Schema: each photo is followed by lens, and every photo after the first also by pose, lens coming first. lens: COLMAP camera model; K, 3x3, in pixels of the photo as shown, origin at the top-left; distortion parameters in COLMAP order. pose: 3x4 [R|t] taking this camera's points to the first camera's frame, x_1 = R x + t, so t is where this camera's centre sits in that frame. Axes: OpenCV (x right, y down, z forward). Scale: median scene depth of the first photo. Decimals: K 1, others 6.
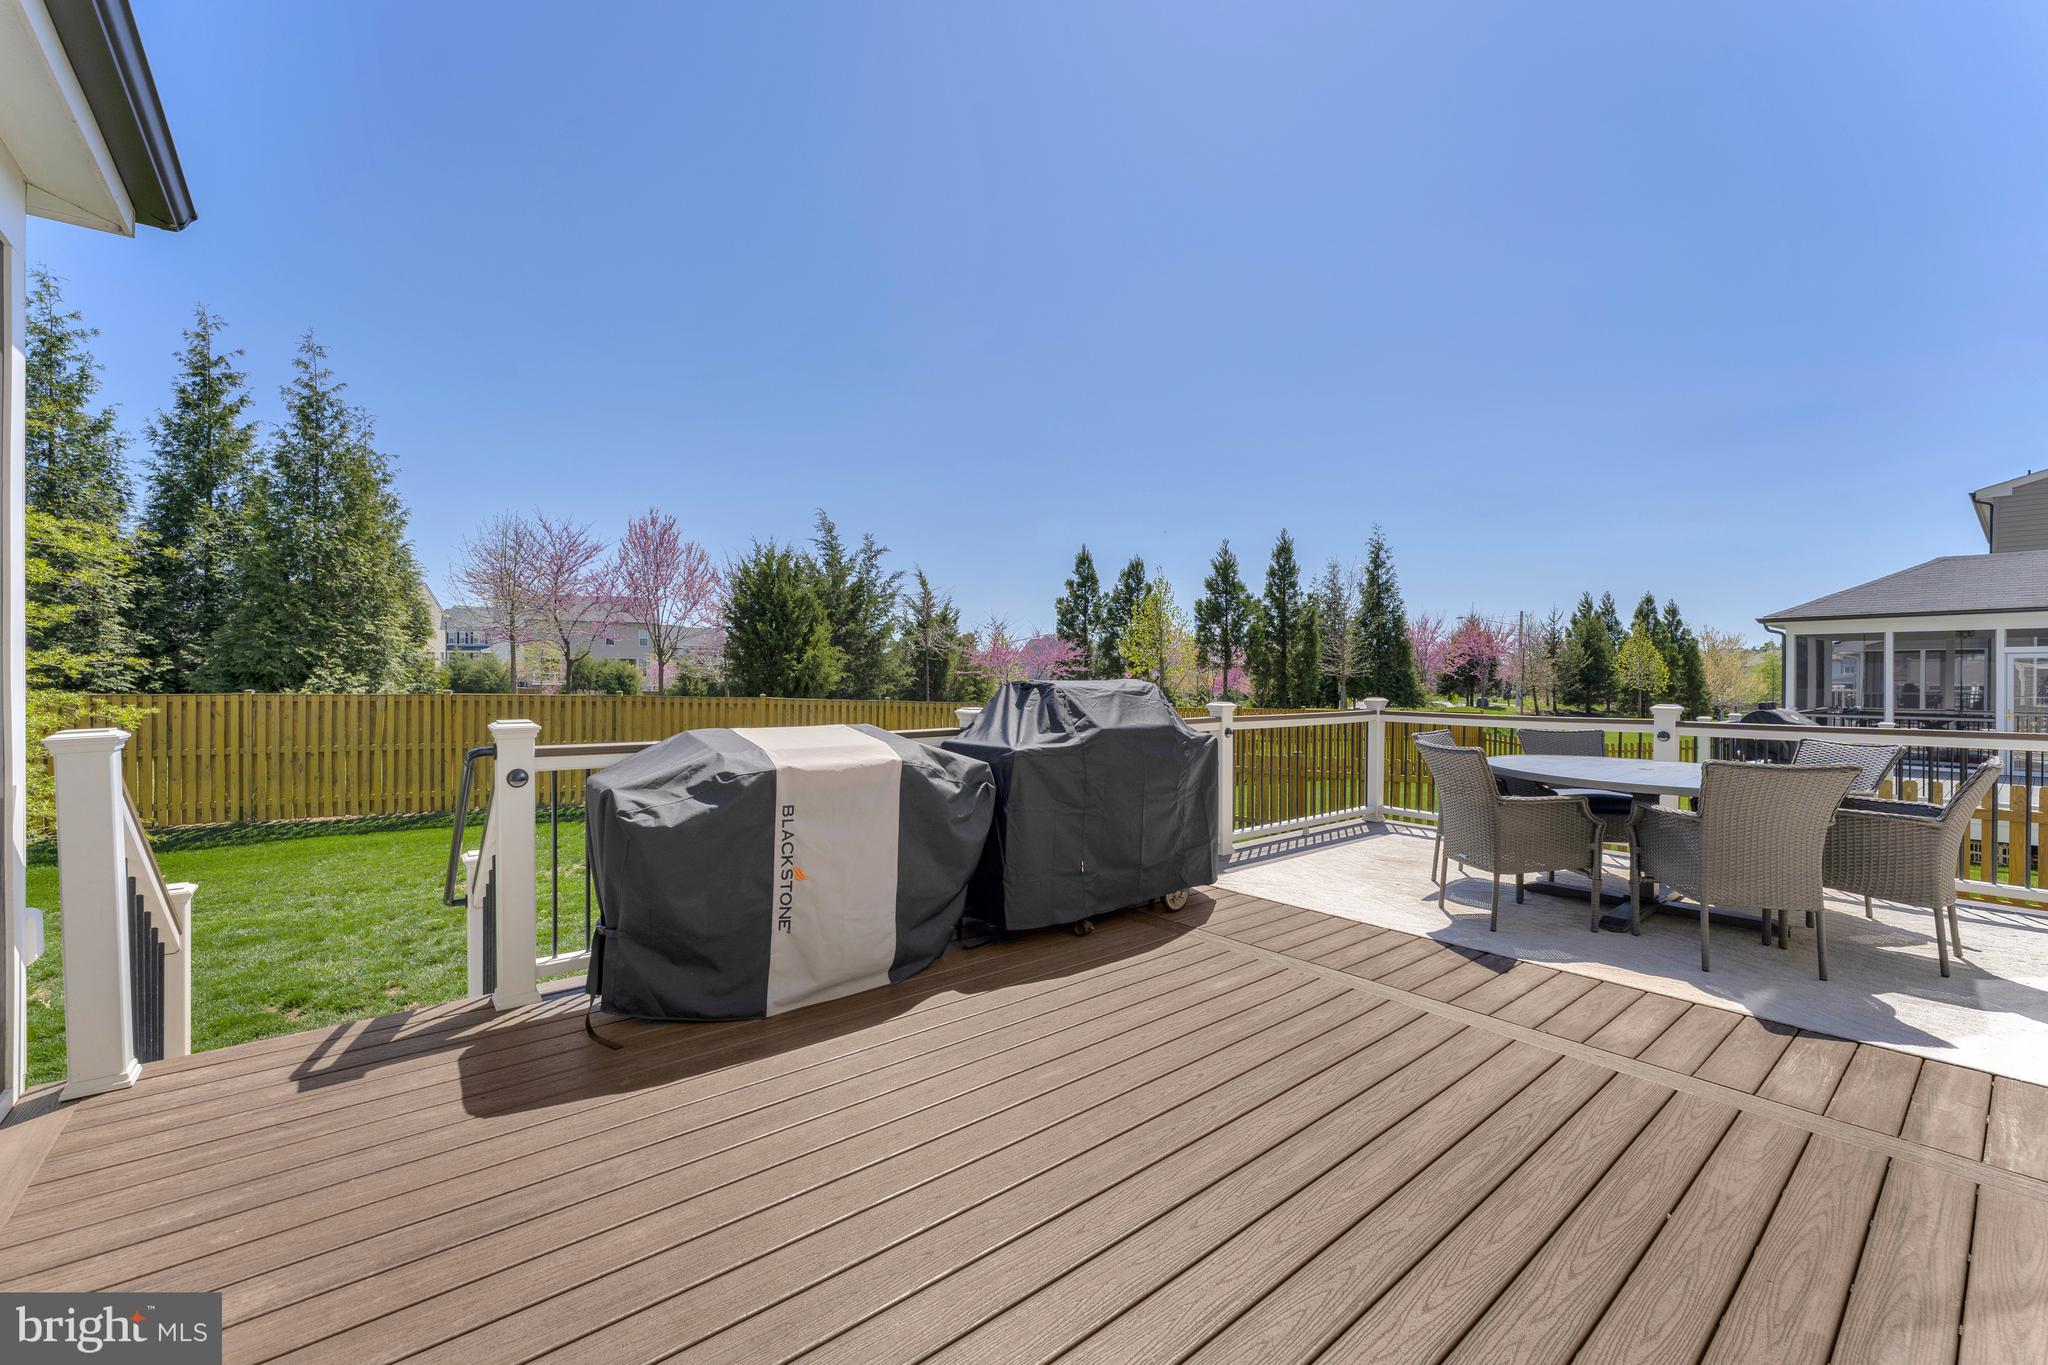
lens RADIAL K [[824.6, 0, 1028.1], [0, 824.6, 681.2], [0, 0, 1]] dist [0.002056, 0.000281]
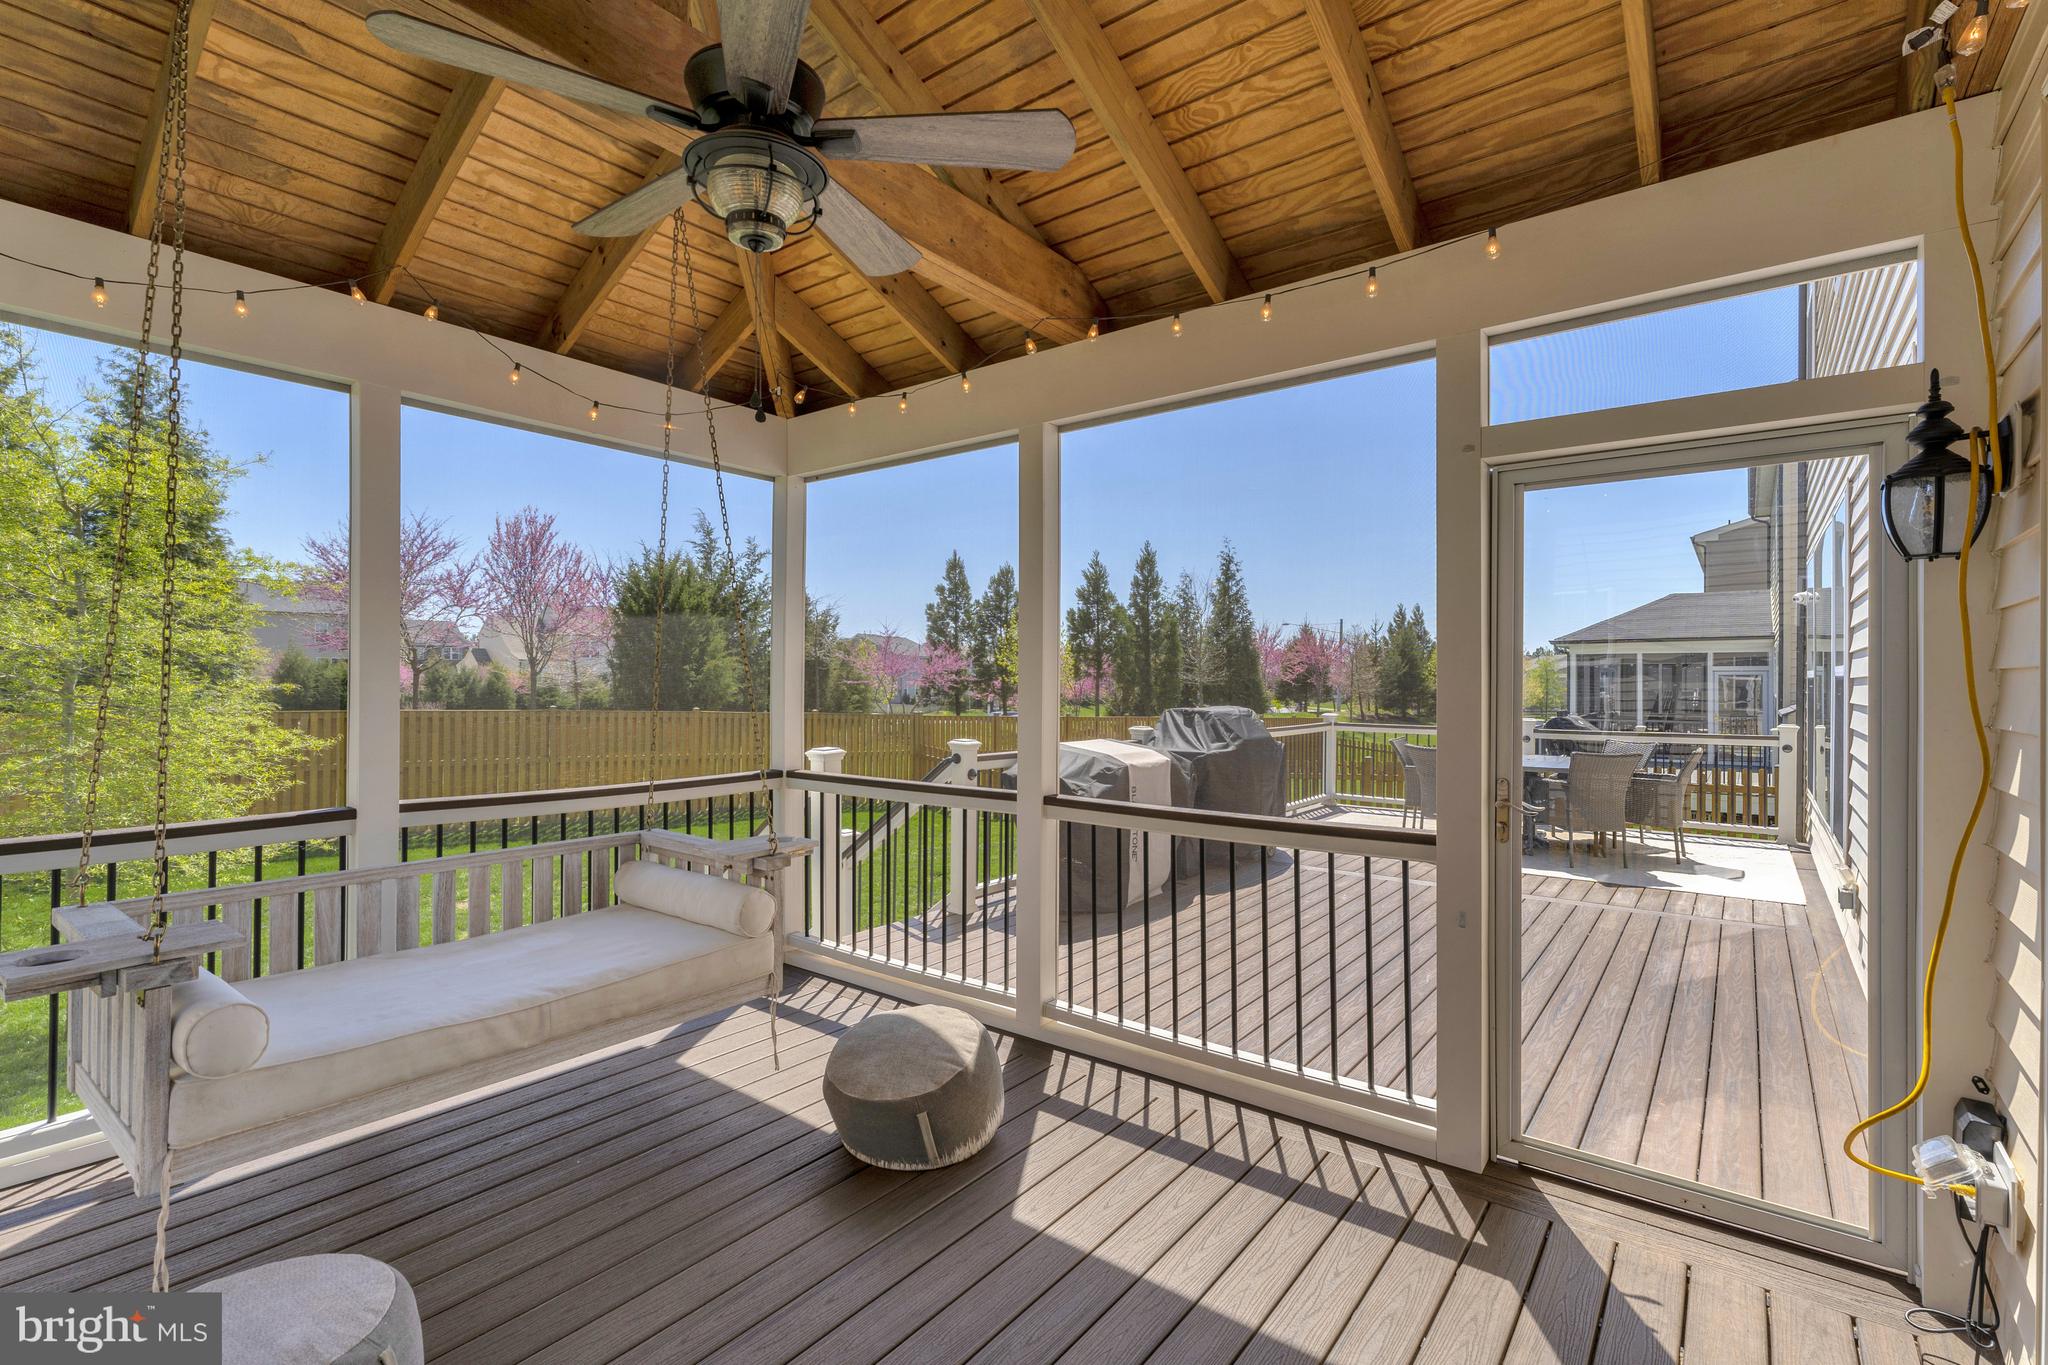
lens RADIAL K [[914.7, 0, 1023.8], [0, 914.7, 666.2], [0, 0, 1]] dist [0.000042, 0.000359]
pose [[0.976406, 0.003695, 0.215910, -0.092572], [0.000610, 0.999802, -0.019868, -0.006397], [-0.215940, 0.019531, 0.976211, -0.083404]]
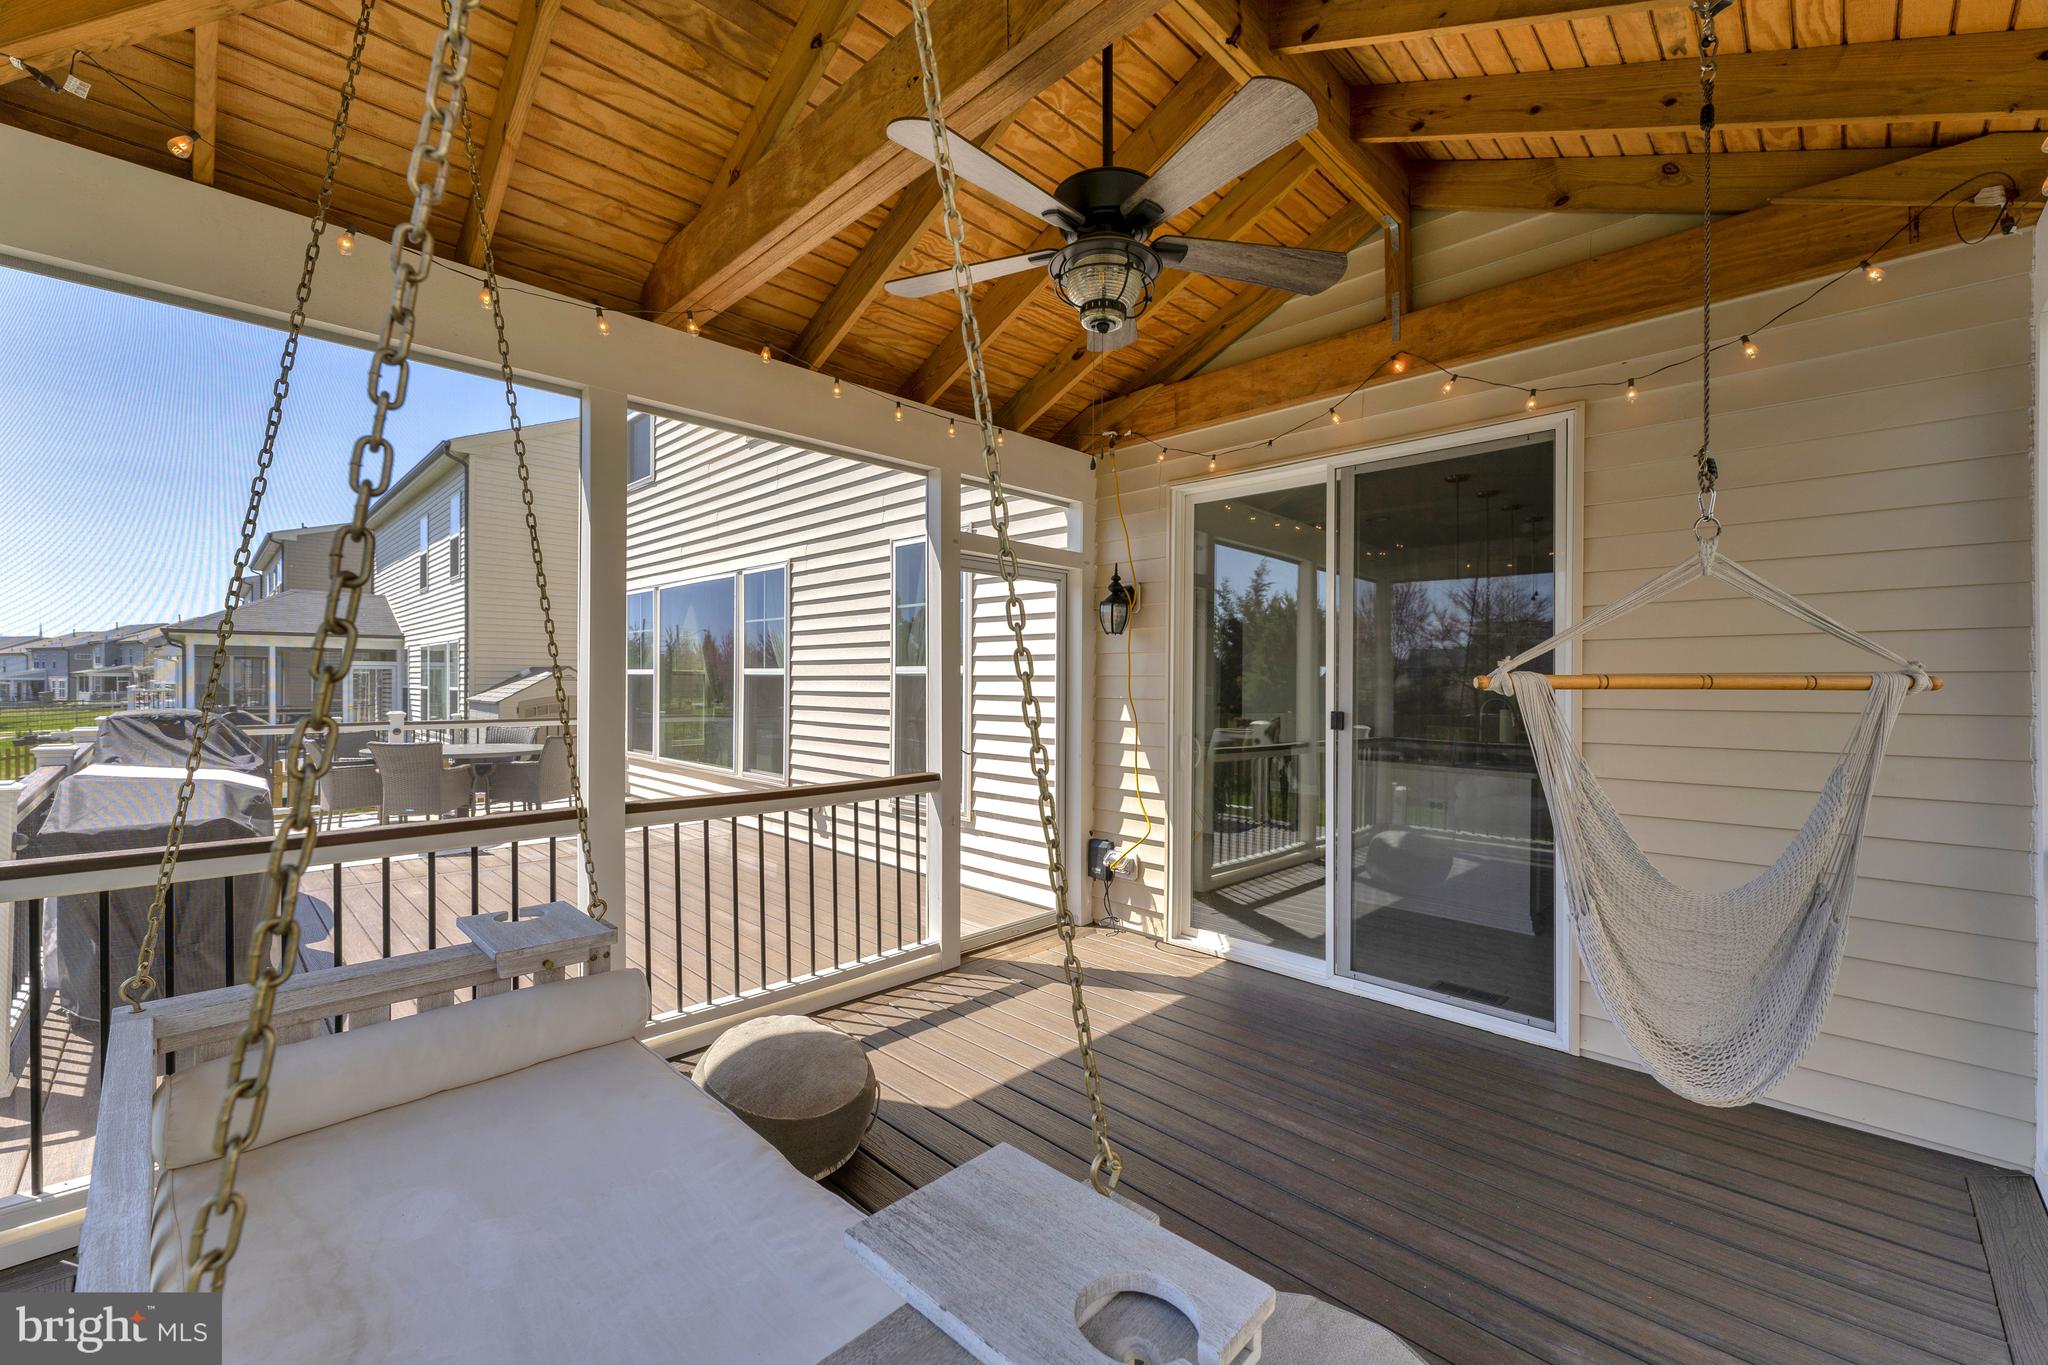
lens RADIAL K [[824.6, 0, 1019.7], [0, 824.6, 678.7], [0, 0, 1]] dist [0.002056, 0.000281]
pose [[-0.101513, -0.010097, 0.994783, -0.168219], [0.005421, 0.999928, 0.010703, -0.009255], [-0.994819, 0.006479, -0.101451, -0.003850]]
